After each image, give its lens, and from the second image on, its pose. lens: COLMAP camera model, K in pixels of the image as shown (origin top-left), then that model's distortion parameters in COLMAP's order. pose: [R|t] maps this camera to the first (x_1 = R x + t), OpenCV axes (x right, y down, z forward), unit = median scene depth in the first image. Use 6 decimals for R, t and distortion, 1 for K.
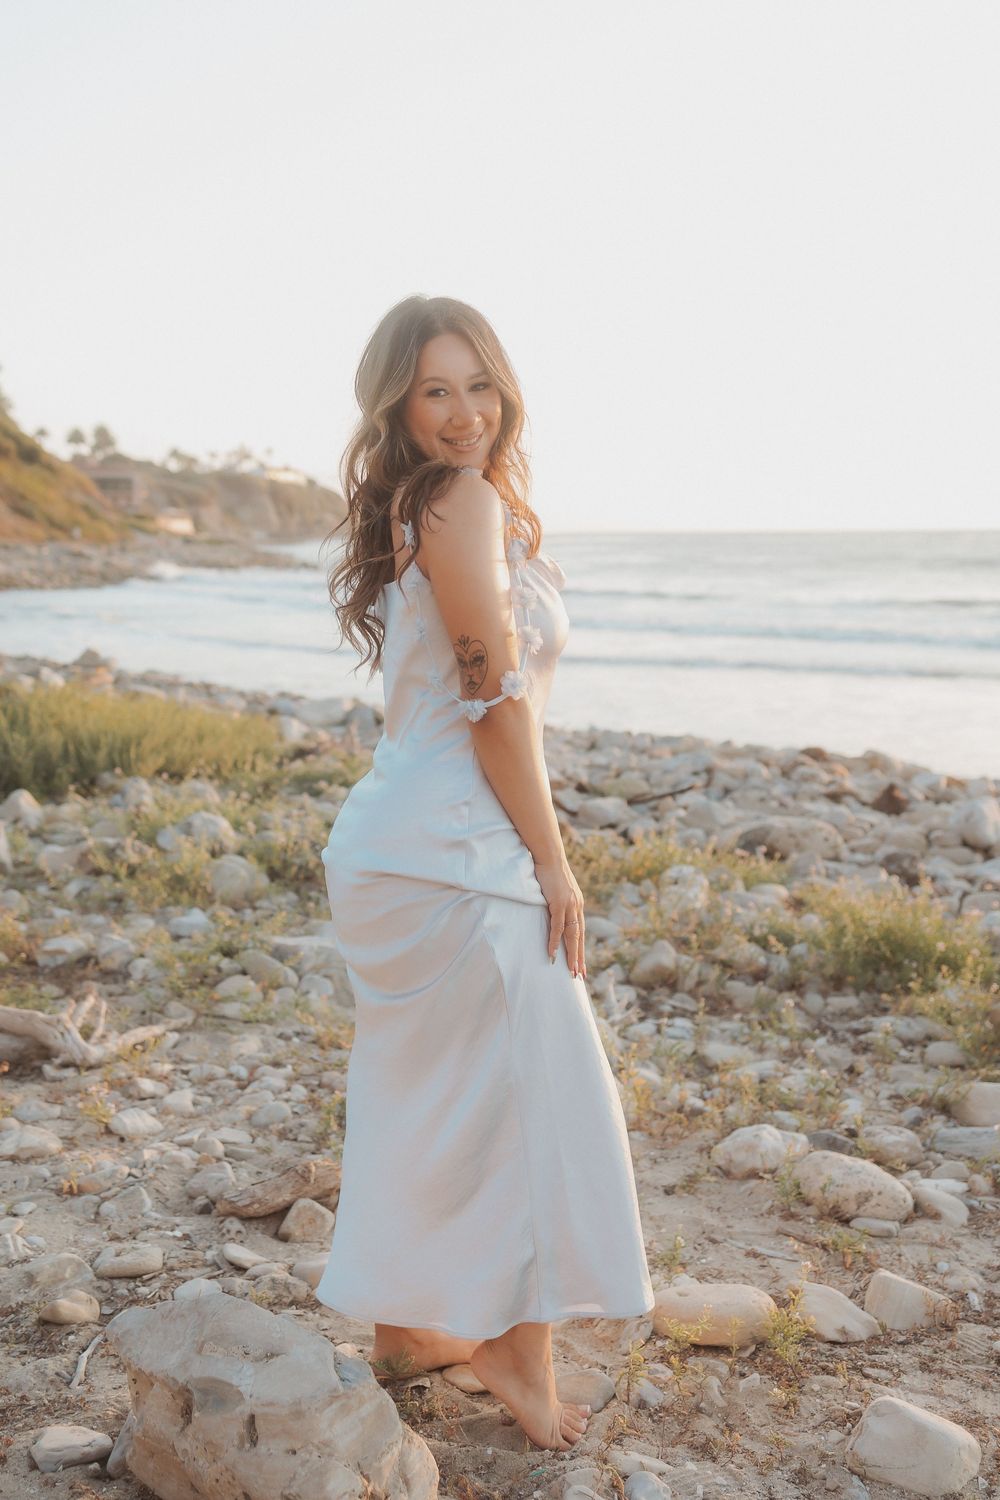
lens RADIAL K [[1608.7, 0, 495.8], [0, 1608.7, 705.8], [0, 0, 1]] dist [0.073844, 0.010242]
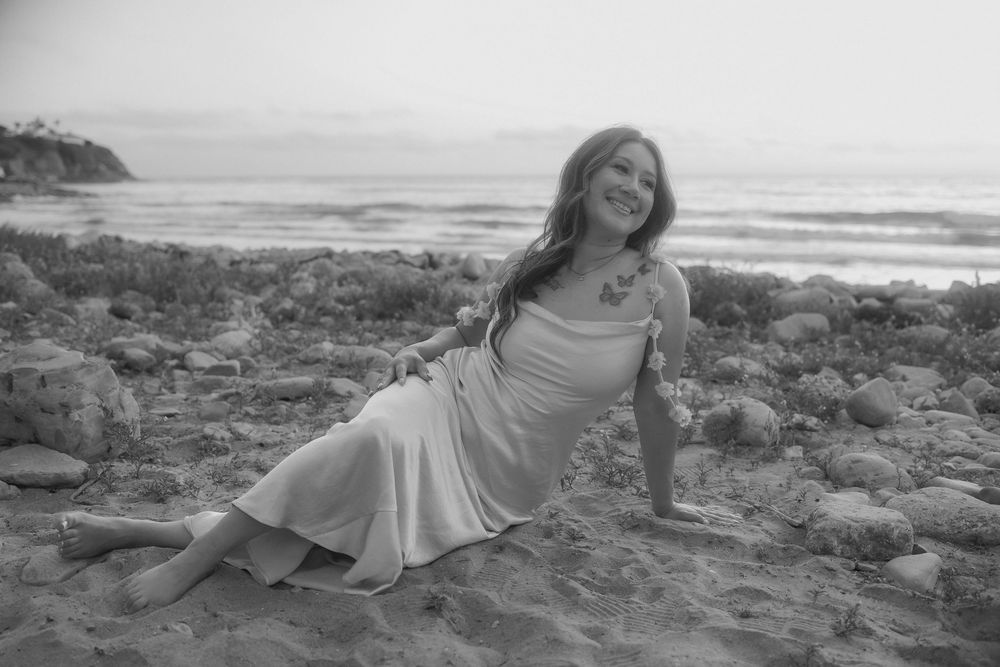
lens RADIAL K [[1013.0, 0, 500.0], [0, 1013.0, 333.5], [0, 0, 1]] dist [-0.025018, -0.014657]
pose [[0.964167, -0.046875, 0.261121, 0.023121], [0.036838, 0.998387, 0.043206, 0.095241], [-0.262725, -0.032039, 0.964339, -0.113738]]
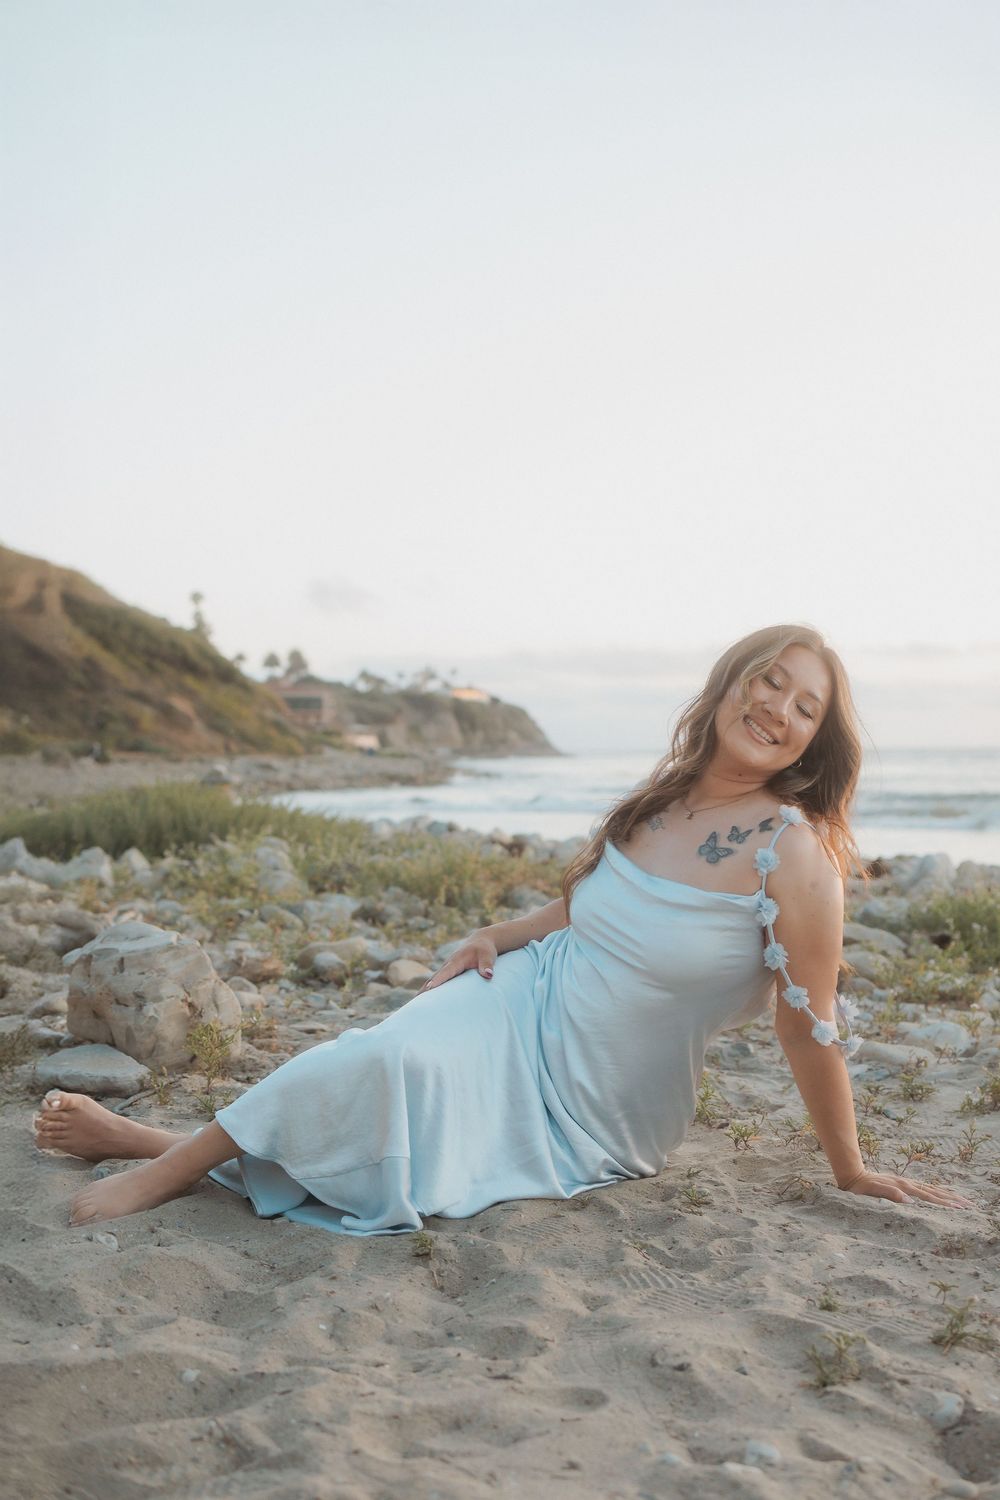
lens RADIAL K [[1624.2, 0, 601.7], [0, 1624.2, 752.2], [0, 0, 1]] dist [-0.029556, 0.004620]
pose [[0.998141, -0.011820, -0.059784, 0.122458], [0.004816, 0.993240, -0.115981, 0.115845], [0.060751, 0.115477, 0.991451, -0.176942]]
